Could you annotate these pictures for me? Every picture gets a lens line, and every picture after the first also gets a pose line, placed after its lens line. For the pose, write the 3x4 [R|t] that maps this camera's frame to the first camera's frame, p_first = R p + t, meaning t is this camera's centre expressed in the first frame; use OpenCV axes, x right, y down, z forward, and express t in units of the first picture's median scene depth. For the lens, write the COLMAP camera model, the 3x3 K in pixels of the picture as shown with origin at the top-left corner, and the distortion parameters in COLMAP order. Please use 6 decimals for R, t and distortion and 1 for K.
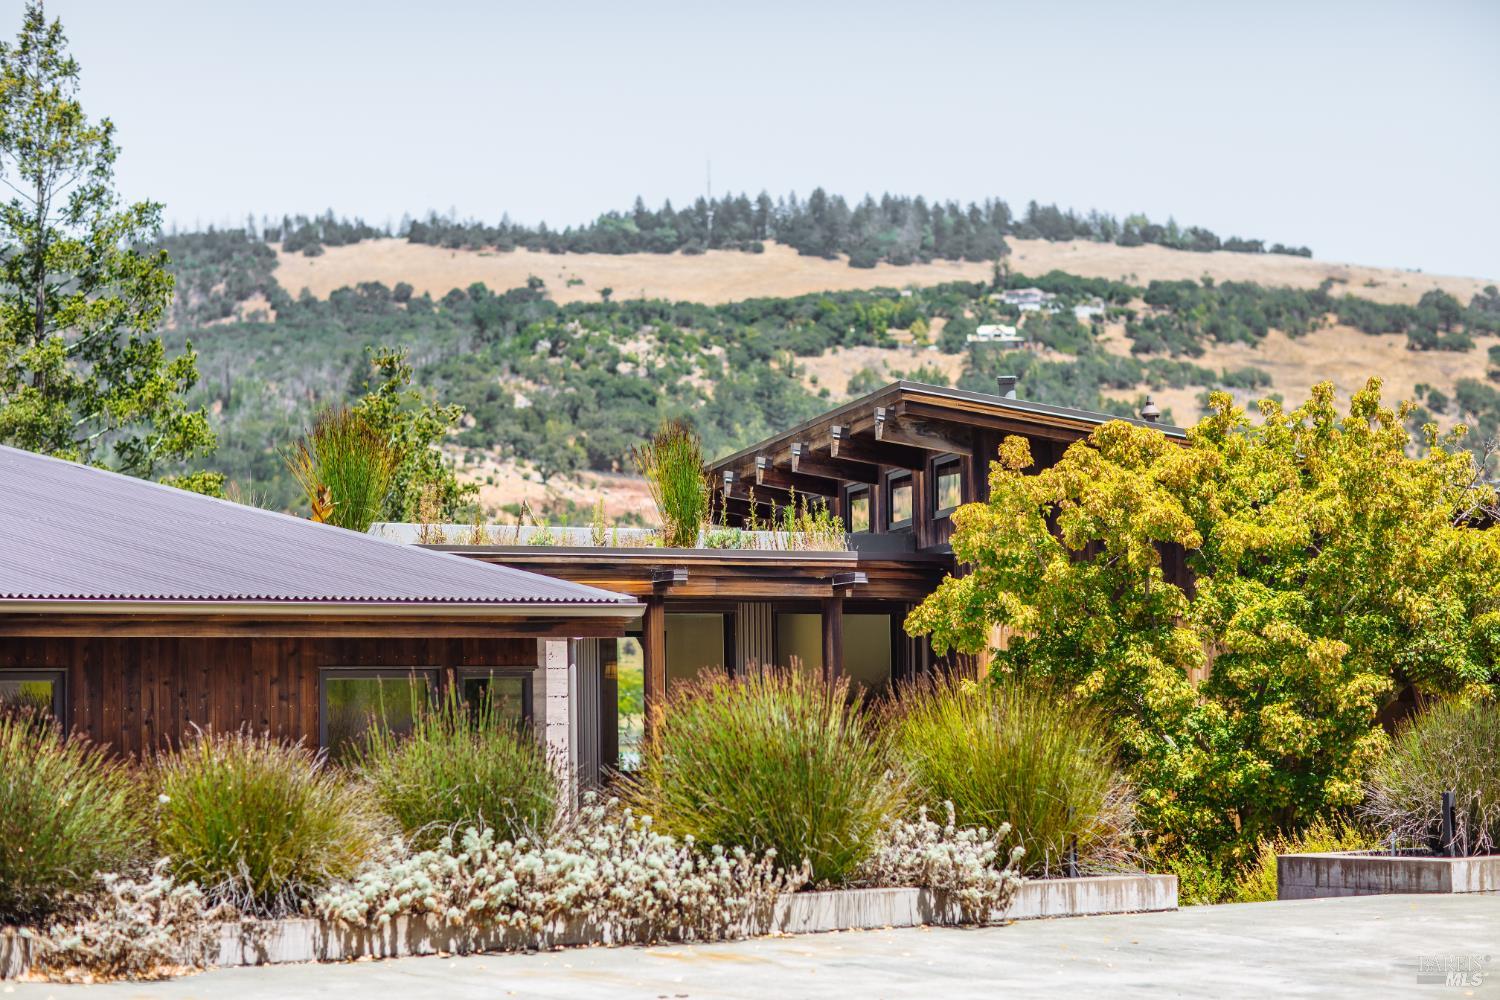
lens RADIAL K [[3676.0, 0, 750.0], [0, 3676.0, 500.0], [0, 0, 1]] dist [-0.005865, -0.034089]
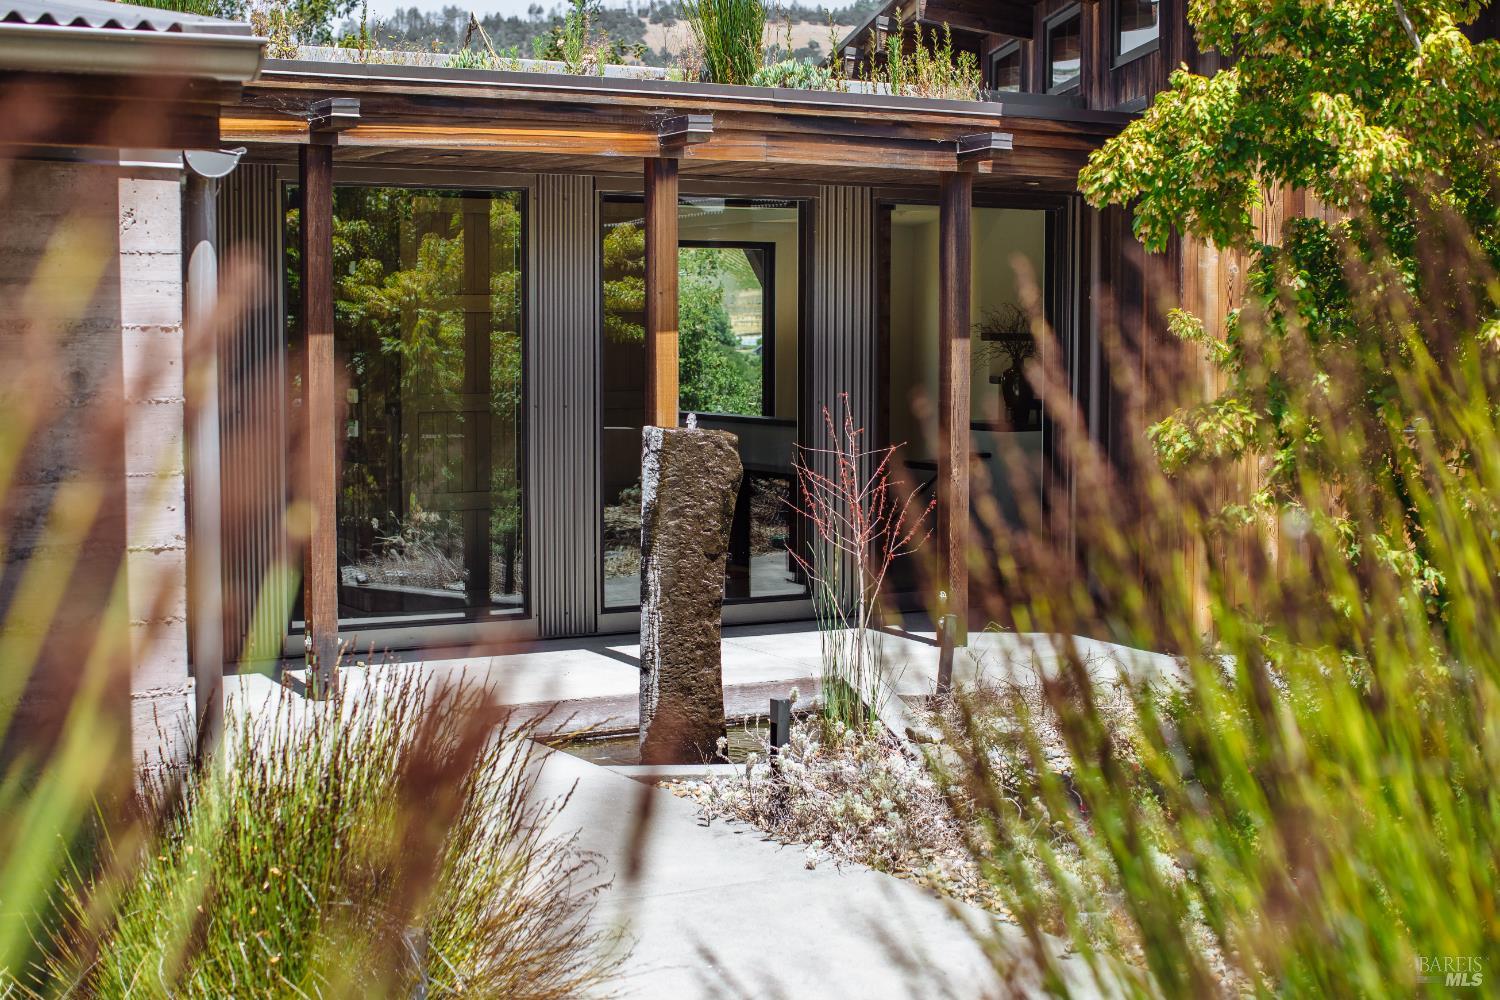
lens RADIAL K [[2144.6, 0, 750.0], [0, 2144.6, 500.0], [0, 0, 1]] dist [-0.144647, -0.008871]
pose [[0.995229, 0.023638, -0.094664, 0.023246], [-0.010223, 0.990132, 0.139765, 0.031468], [0.097034, -0.138131, 0.985649, 0.624209]]
